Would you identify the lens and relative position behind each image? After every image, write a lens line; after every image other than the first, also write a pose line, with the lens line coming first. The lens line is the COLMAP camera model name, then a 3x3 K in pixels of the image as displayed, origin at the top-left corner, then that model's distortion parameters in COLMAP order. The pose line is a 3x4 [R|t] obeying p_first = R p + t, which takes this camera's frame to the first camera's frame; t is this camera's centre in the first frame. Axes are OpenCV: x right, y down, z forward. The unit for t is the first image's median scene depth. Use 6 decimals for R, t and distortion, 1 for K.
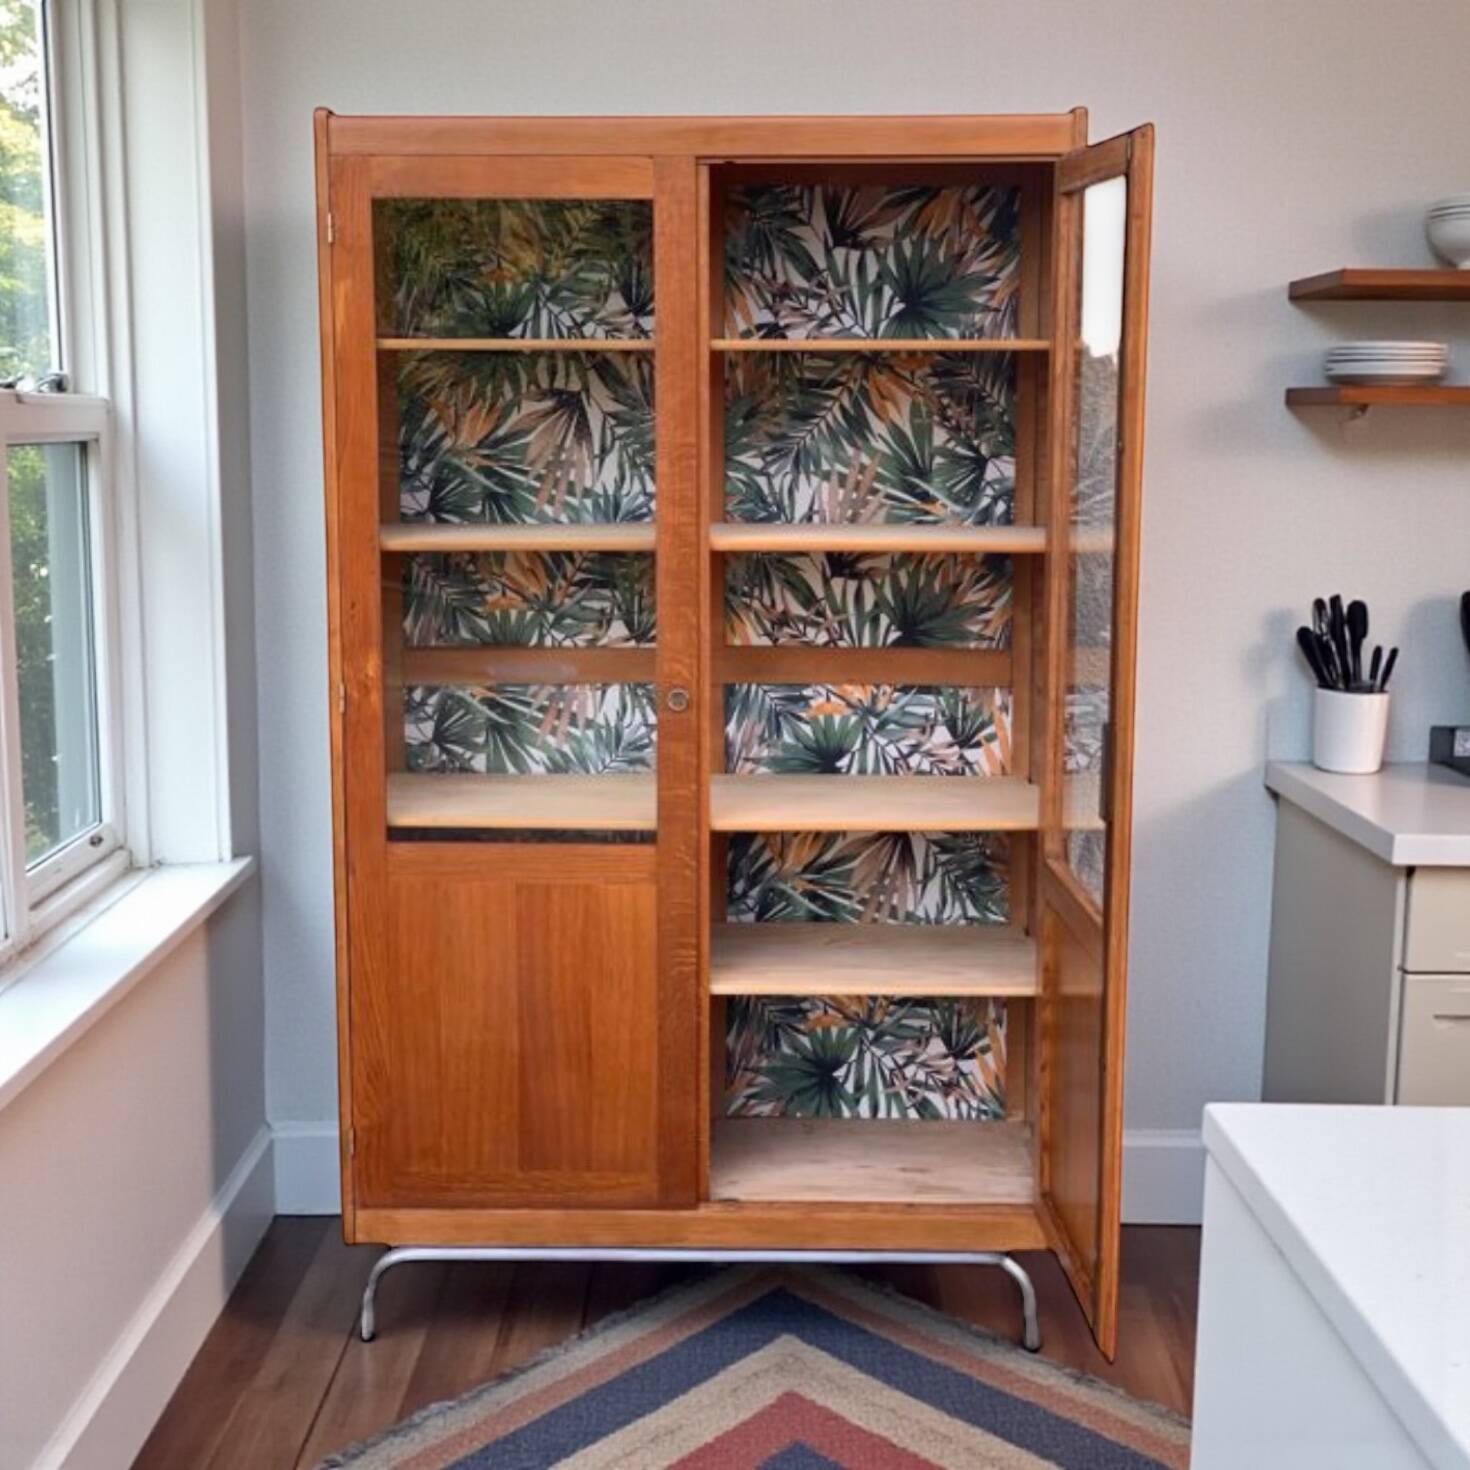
lens RADIAL K [[2370.8, 0, 724.7], [0, 2370.8, 694.6], [0, 0, 1]] dist [0.009080, 0.113221]
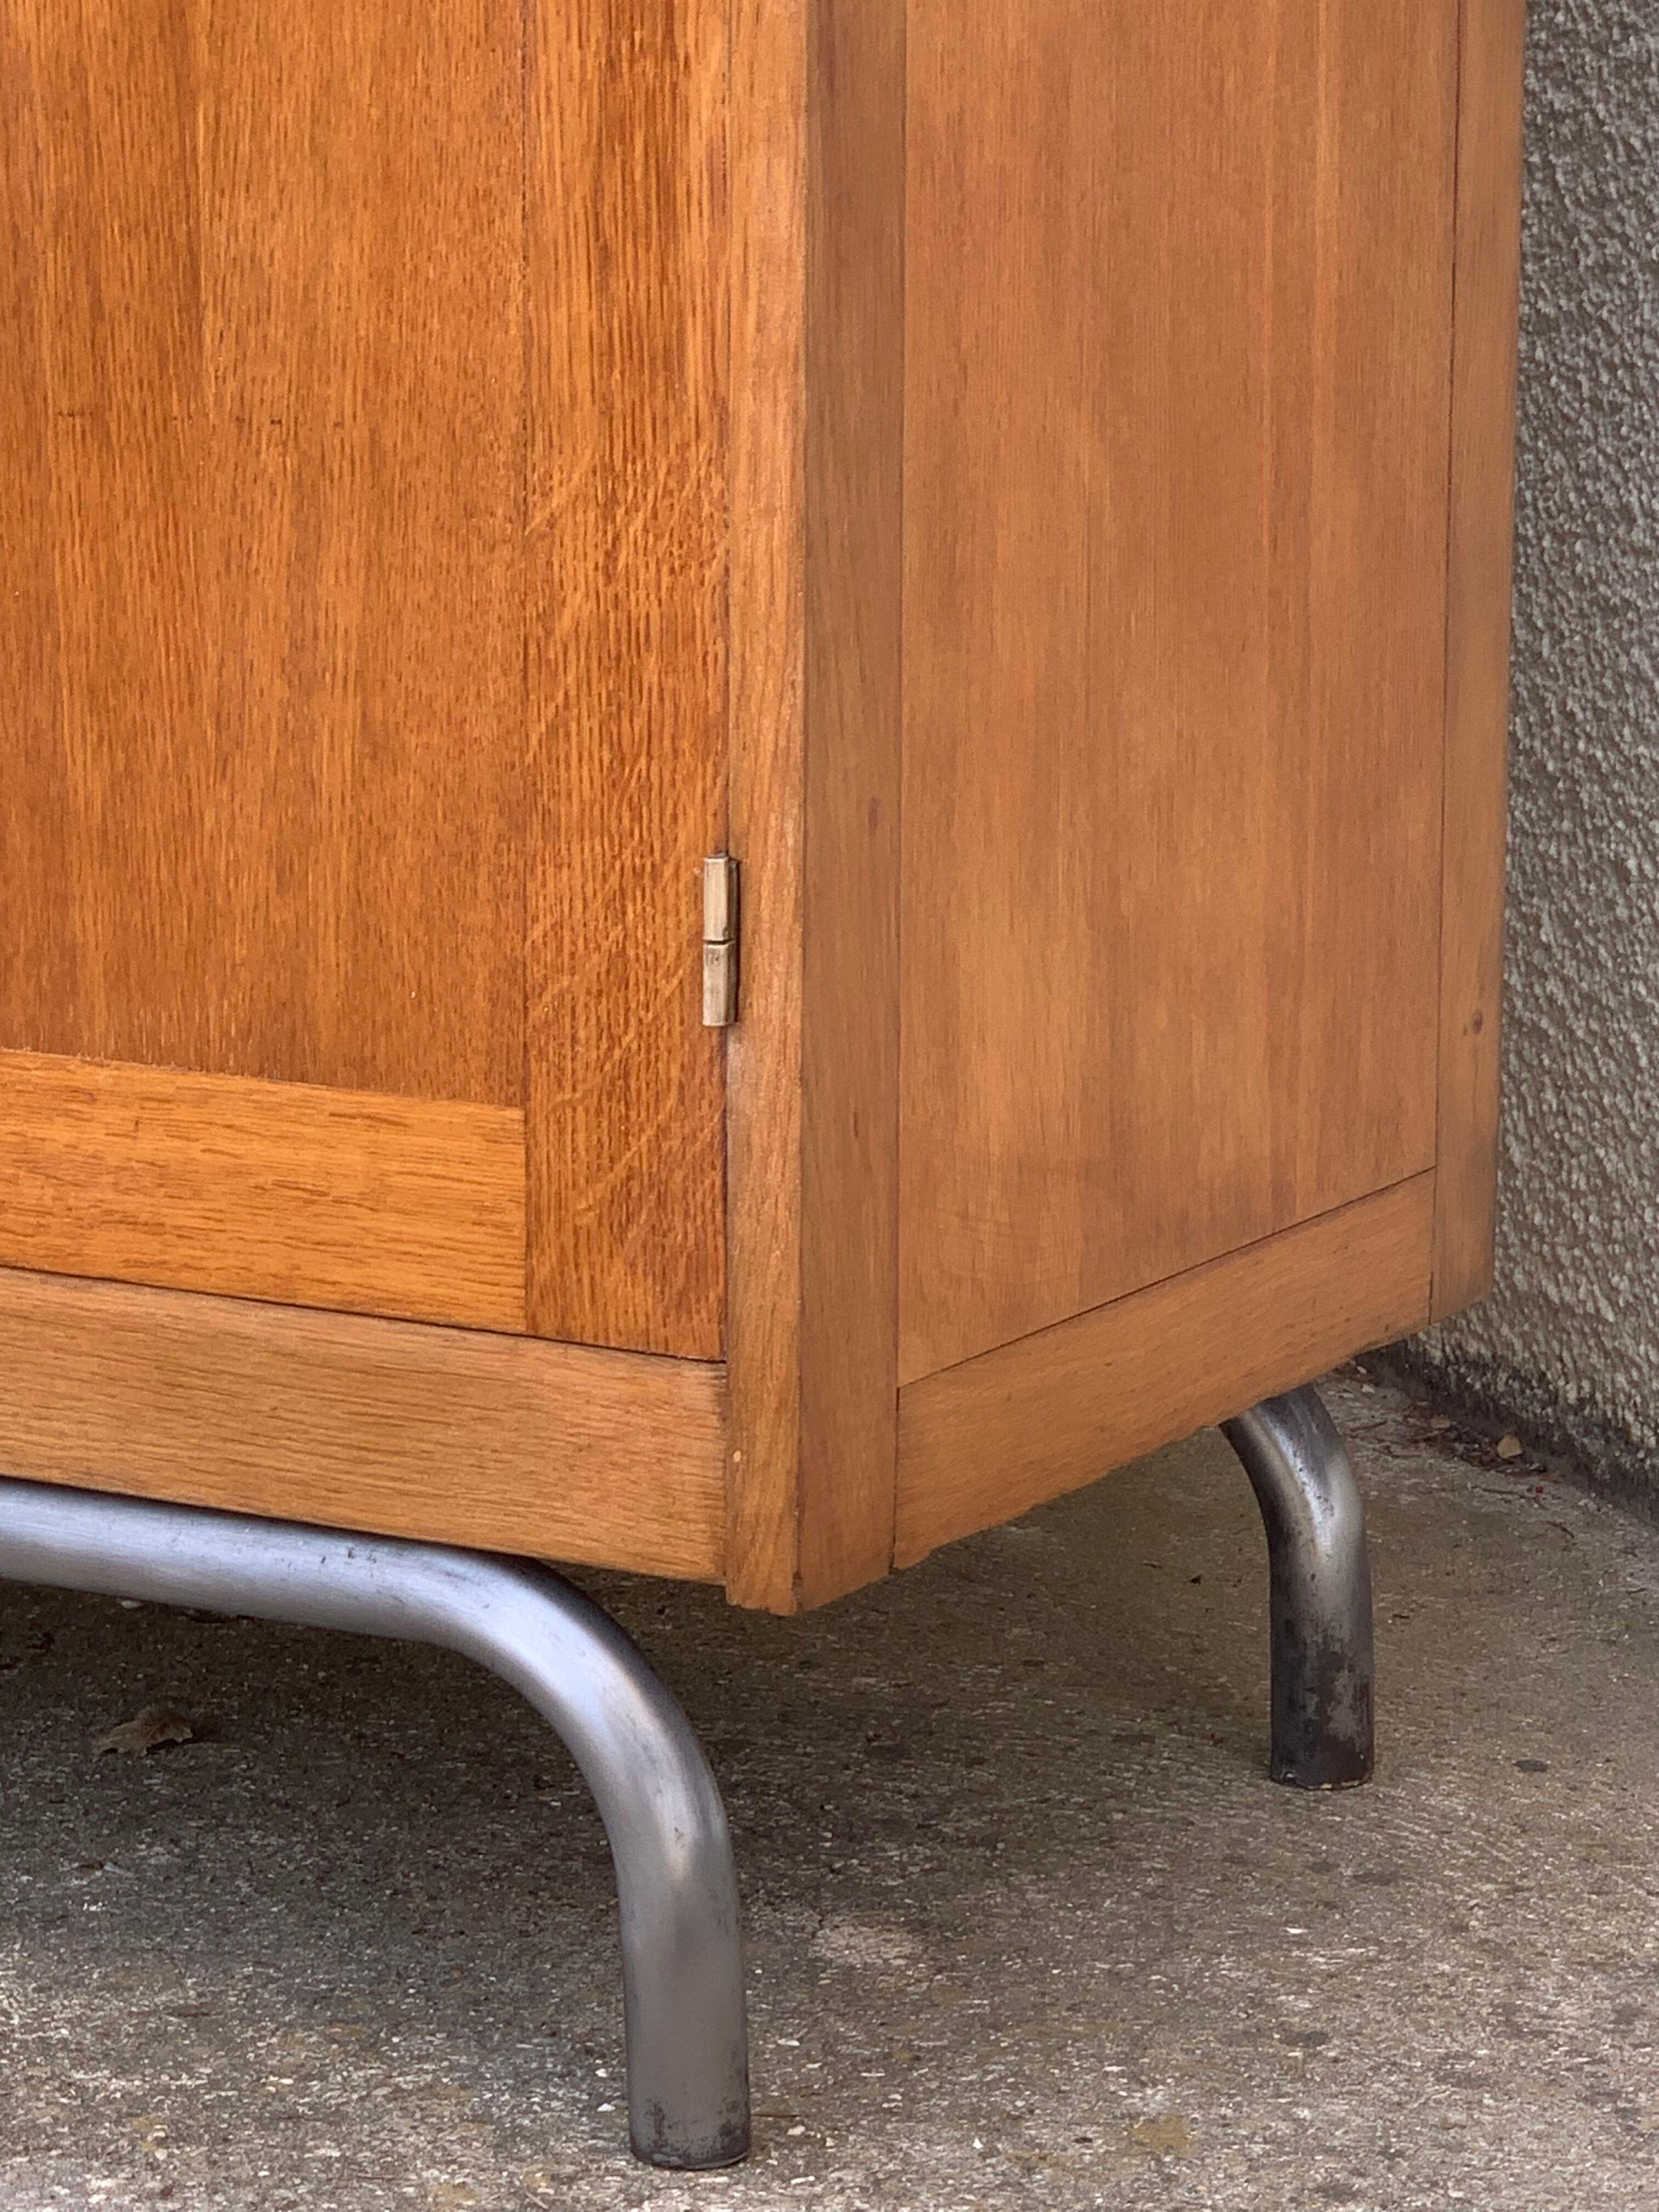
lens RADIAL K [[6621.6, 0, 829.5], [0, 6621.6, 1106.0], [0, 0, 1]] dist [-0.012227, -0.873891]
pose [[0.886600, 0.092833, -0.453124, 0.324873], [-0.074742, 0.995531, 0.057715, 0.160906], [0.456457, -0.017302, 0.889577, 0.547690]]
